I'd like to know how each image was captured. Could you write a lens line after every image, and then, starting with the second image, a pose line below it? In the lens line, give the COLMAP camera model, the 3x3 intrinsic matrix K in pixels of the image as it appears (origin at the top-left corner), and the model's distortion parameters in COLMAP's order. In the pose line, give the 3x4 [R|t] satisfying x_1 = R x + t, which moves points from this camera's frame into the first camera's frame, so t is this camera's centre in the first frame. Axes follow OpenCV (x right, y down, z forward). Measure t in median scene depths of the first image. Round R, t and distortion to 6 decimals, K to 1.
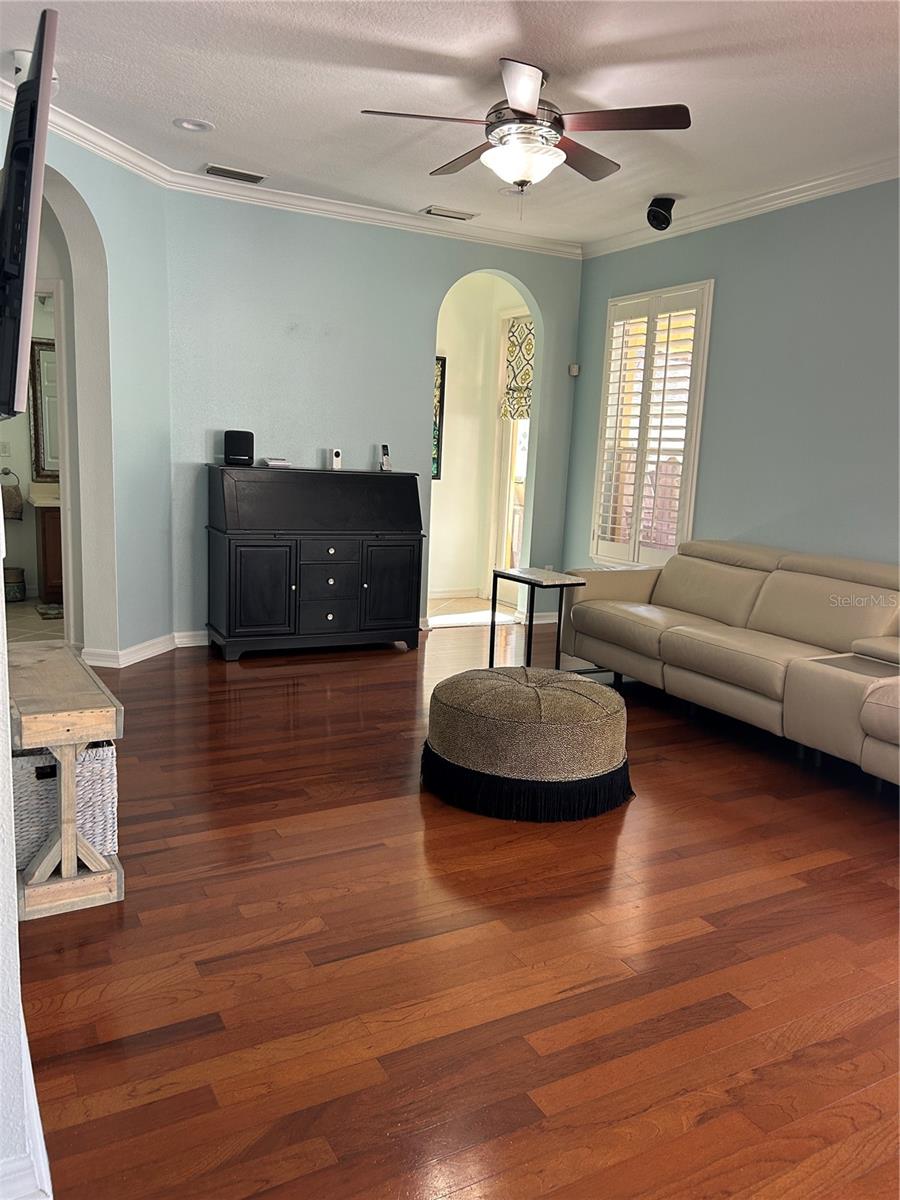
lens RADIAL K [[894.1, 0, 451.2], [0, 894.1, 609.2], [0, 0, 1]] dist [0.049291, -0.055431]
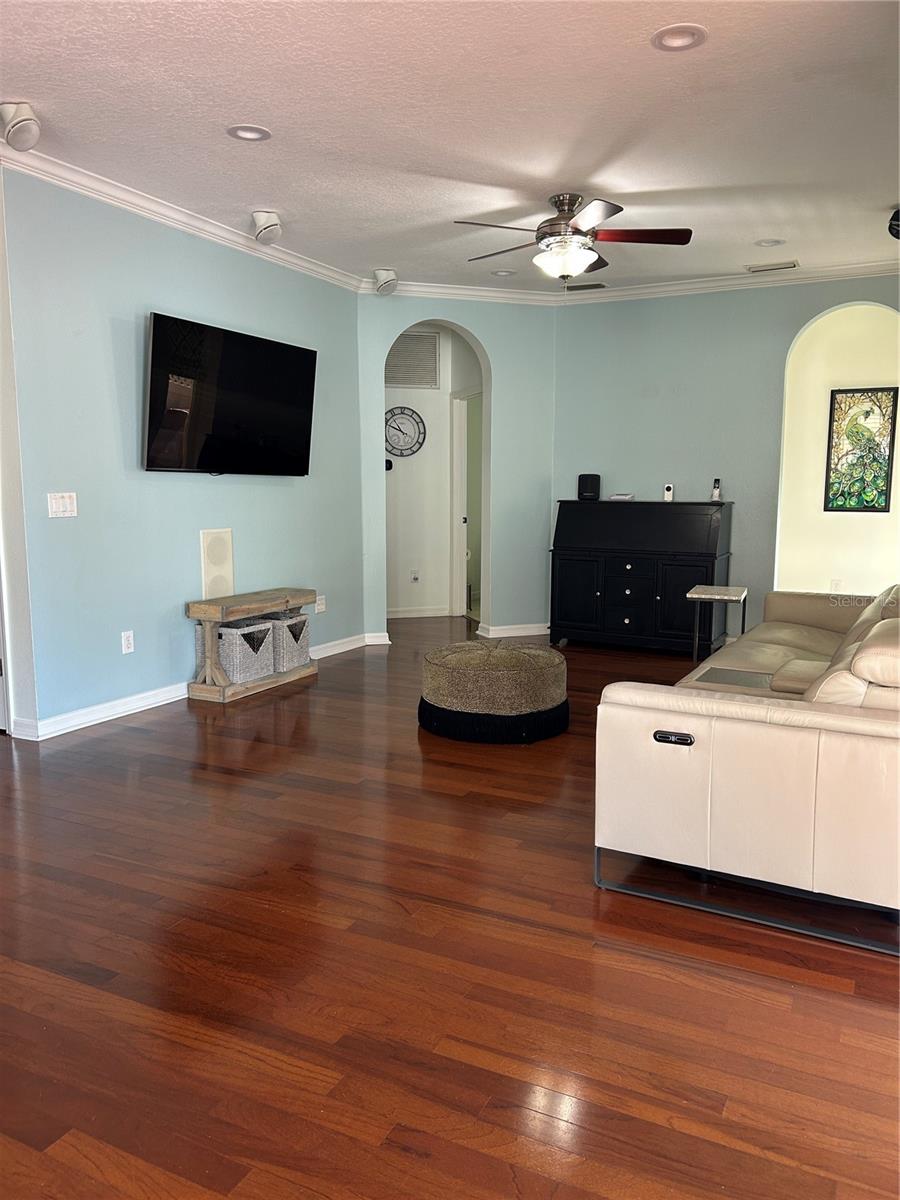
lens RADIAL K [[894.1, 0, 456.5], [0, 894.1, 600.5], [0, 0, 1]] dist [0.049291, -0.055431]
pose [[0.560719, 0.068454, -0.825172, 1.152322], [-0.126268, 0.991990, -0.003509, 0.023166], [0.818322, 0.106160, 0.564871, 0.183228]]
